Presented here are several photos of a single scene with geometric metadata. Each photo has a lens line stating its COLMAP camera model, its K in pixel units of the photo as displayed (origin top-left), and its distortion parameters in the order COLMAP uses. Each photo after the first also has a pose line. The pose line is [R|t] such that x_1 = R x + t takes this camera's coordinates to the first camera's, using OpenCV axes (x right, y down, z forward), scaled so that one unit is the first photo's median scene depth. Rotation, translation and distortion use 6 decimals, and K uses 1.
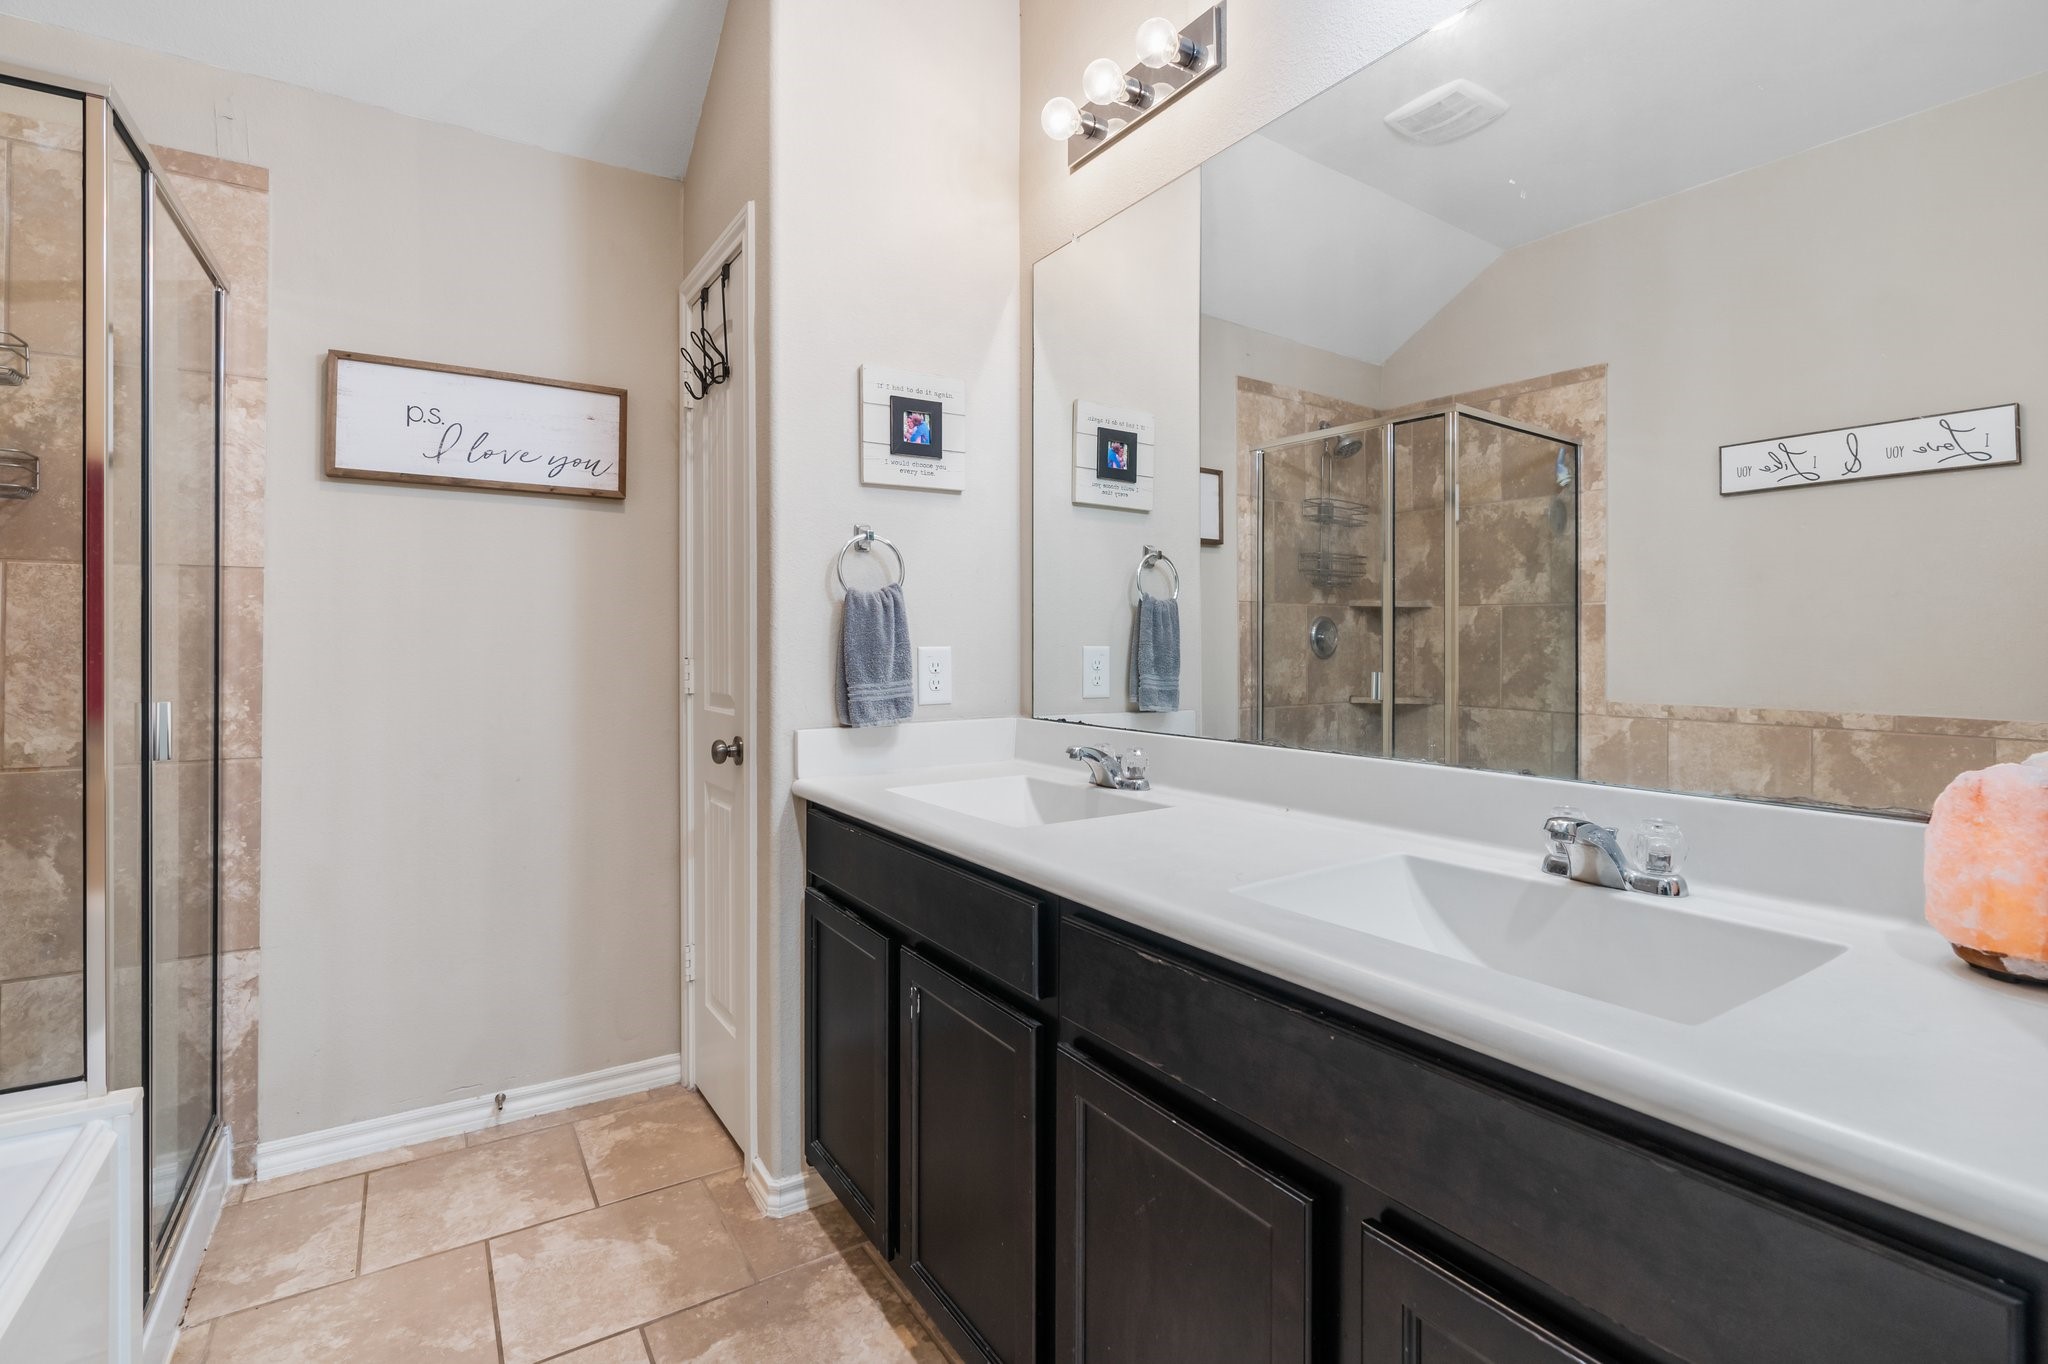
lens RADIAL K [[974.3, 0, 984.1], [0, 974.3, 650.5], [0, 0, 1]] dist [-0.004533, 0.000344]
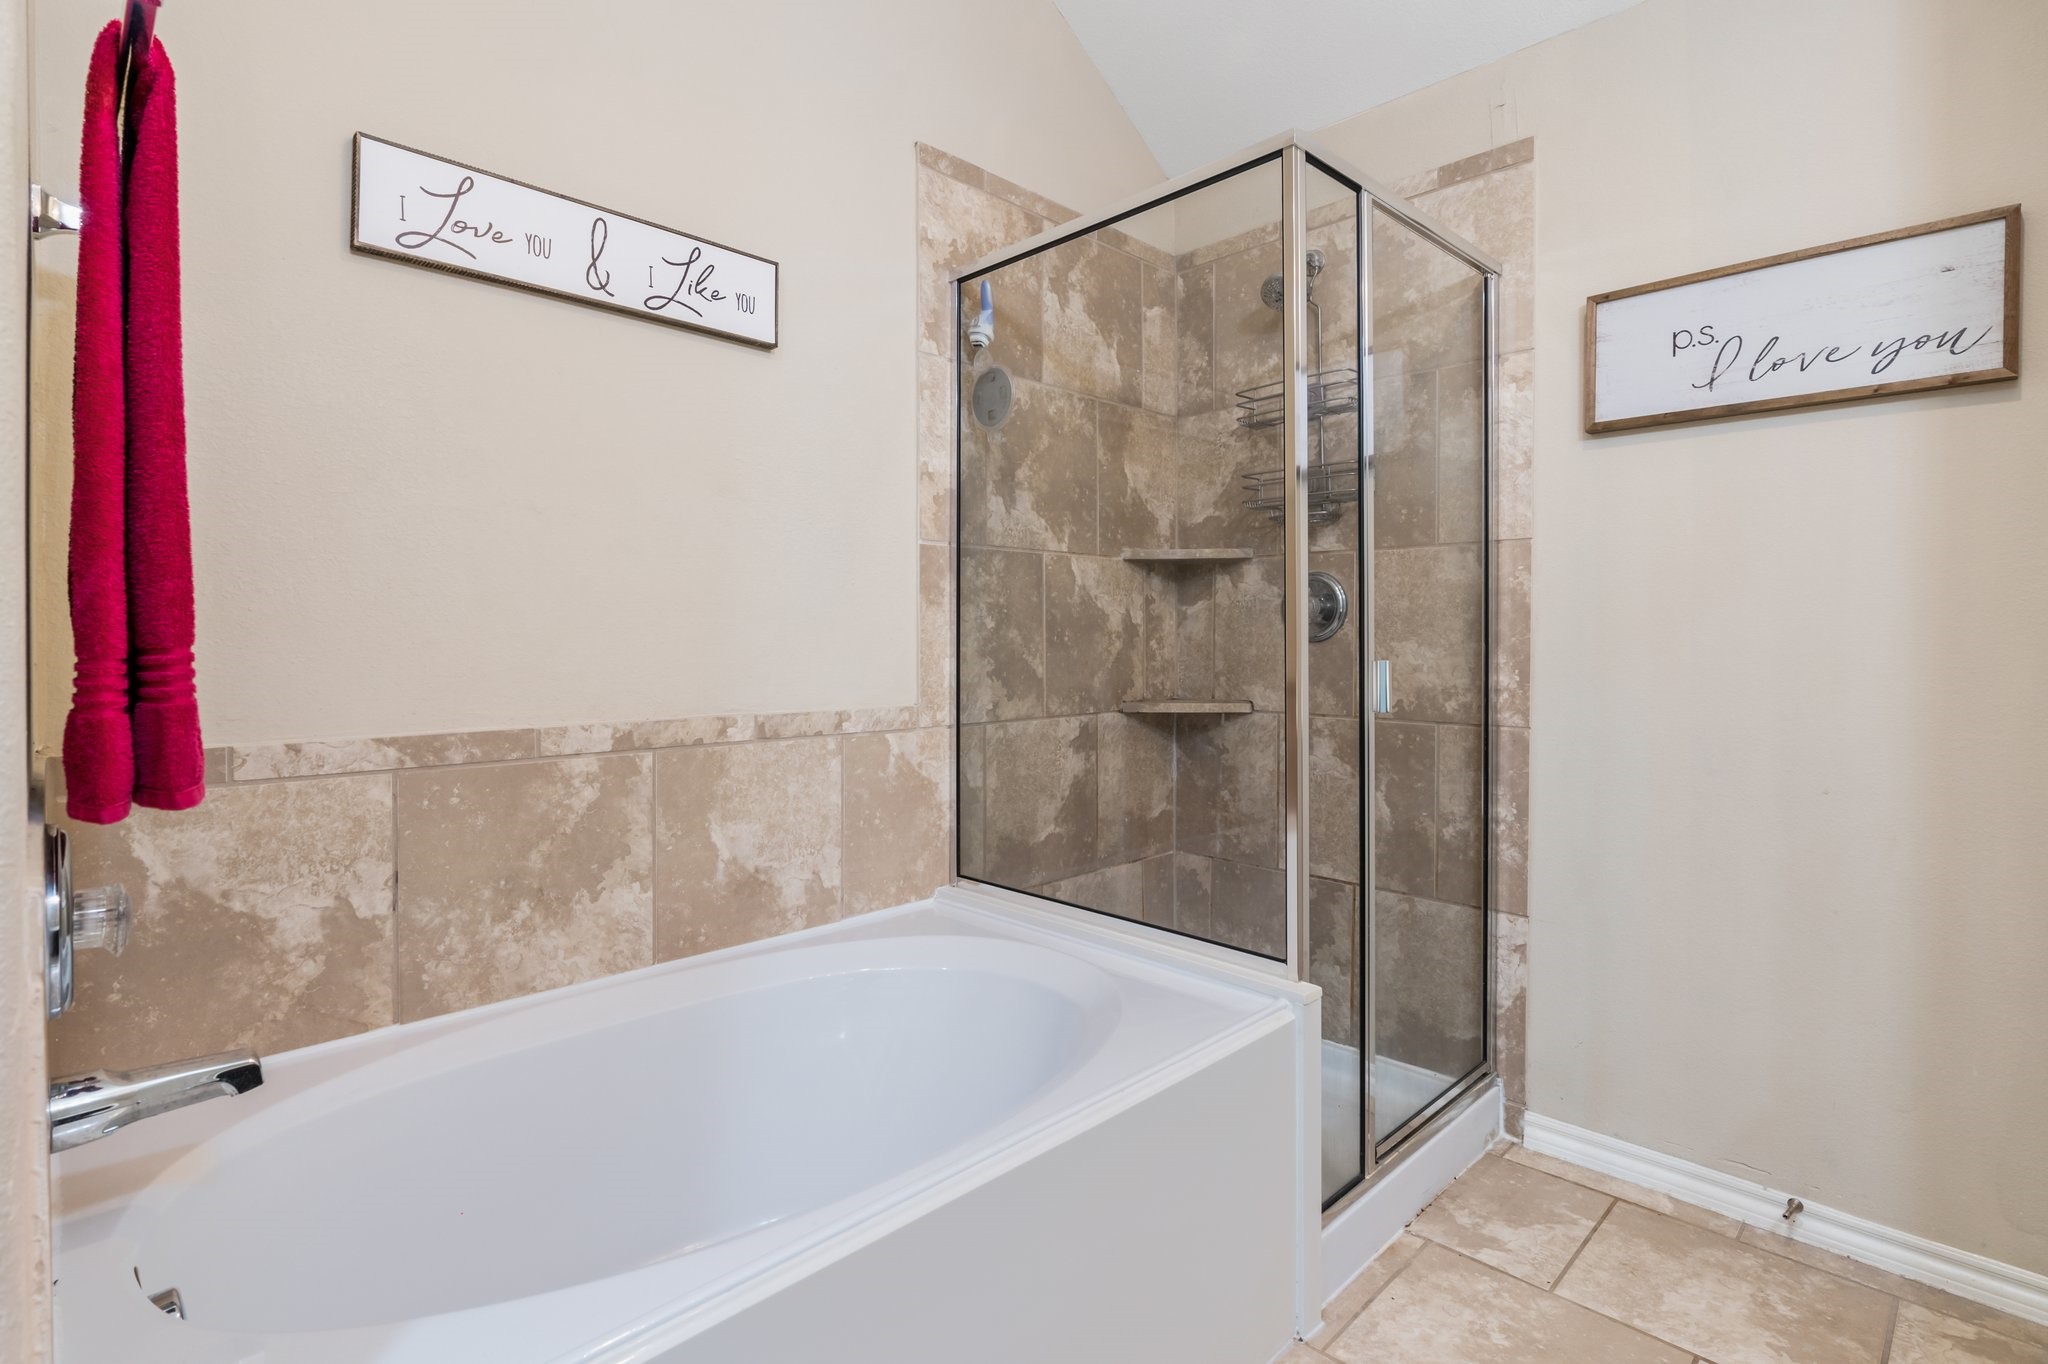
lens RADIAL K [[974.3, 0, 984.1], [0, 974.3, 650.5], [0, 0, 1]] dist [-0.004533, 0.000344]
pose [[0.217502, 0.013829, -0.975962, 0.114275], [-0.012478, 0.999857, 0.011387, 0.025773], [0.975980, 0.009701, 0.217644, 0.229690]]
